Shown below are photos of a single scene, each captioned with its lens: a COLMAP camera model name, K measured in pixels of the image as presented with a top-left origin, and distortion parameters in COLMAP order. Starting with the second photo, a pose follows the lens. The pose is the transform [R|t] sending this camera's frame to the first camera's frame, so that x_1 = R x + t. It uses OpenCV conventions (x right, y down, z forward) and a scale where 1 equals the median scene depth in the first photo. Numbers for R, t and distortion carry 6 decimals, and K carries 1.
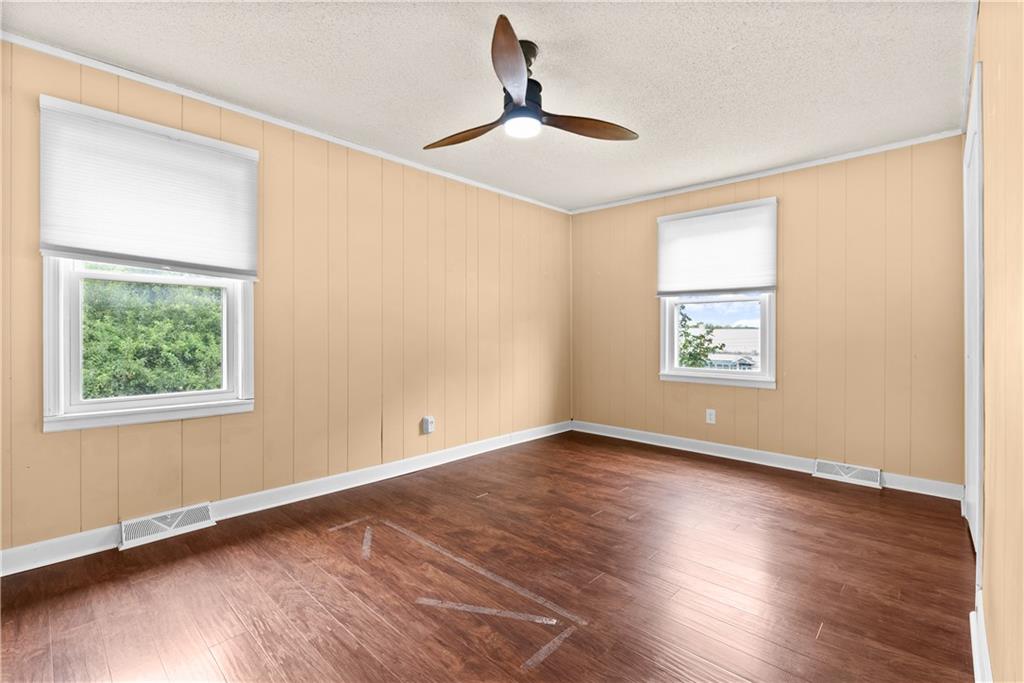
lens RADIAL K [[454.9, 0, 512.0], [0, 454.9, 341.5], [0, 0, 1]] dist [-0.013973, 0.007866]
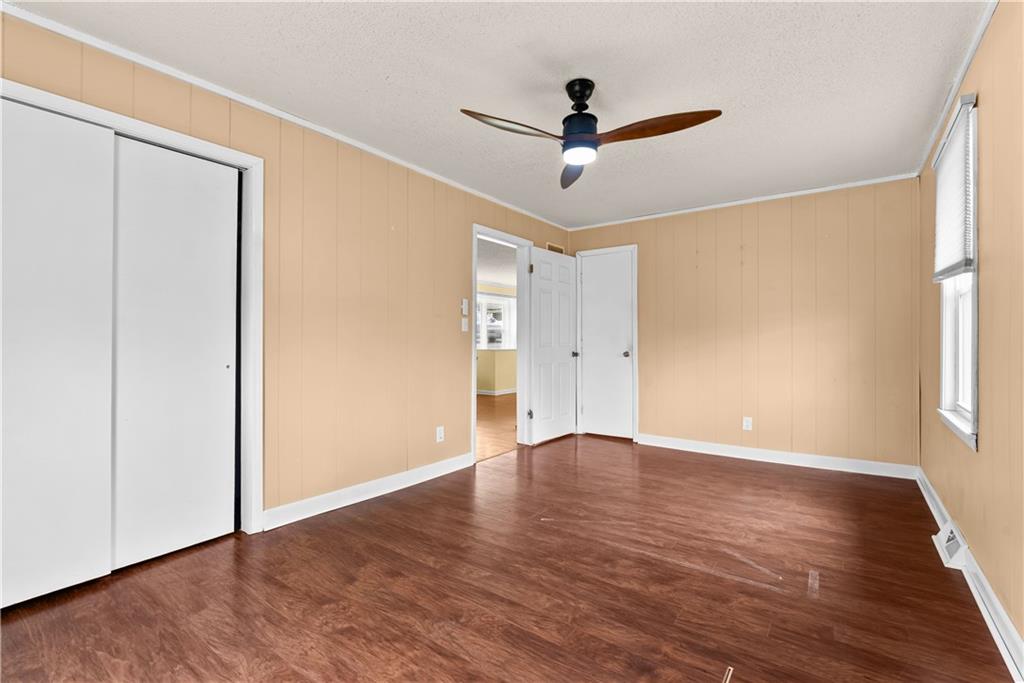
lens RADIAL K [[454.9, 0, 512.0], [0, 454.9, 341.5], [0, 0, 1]] dist [-0.013973, 0.007866]
pose [[-0.992930, -0.003828, -0.118638, 0.285667], [-0.006179, 0.999792, 0.019448, -0.036594], [0.118539, 0.020044, -0.992747, 1.862803]]
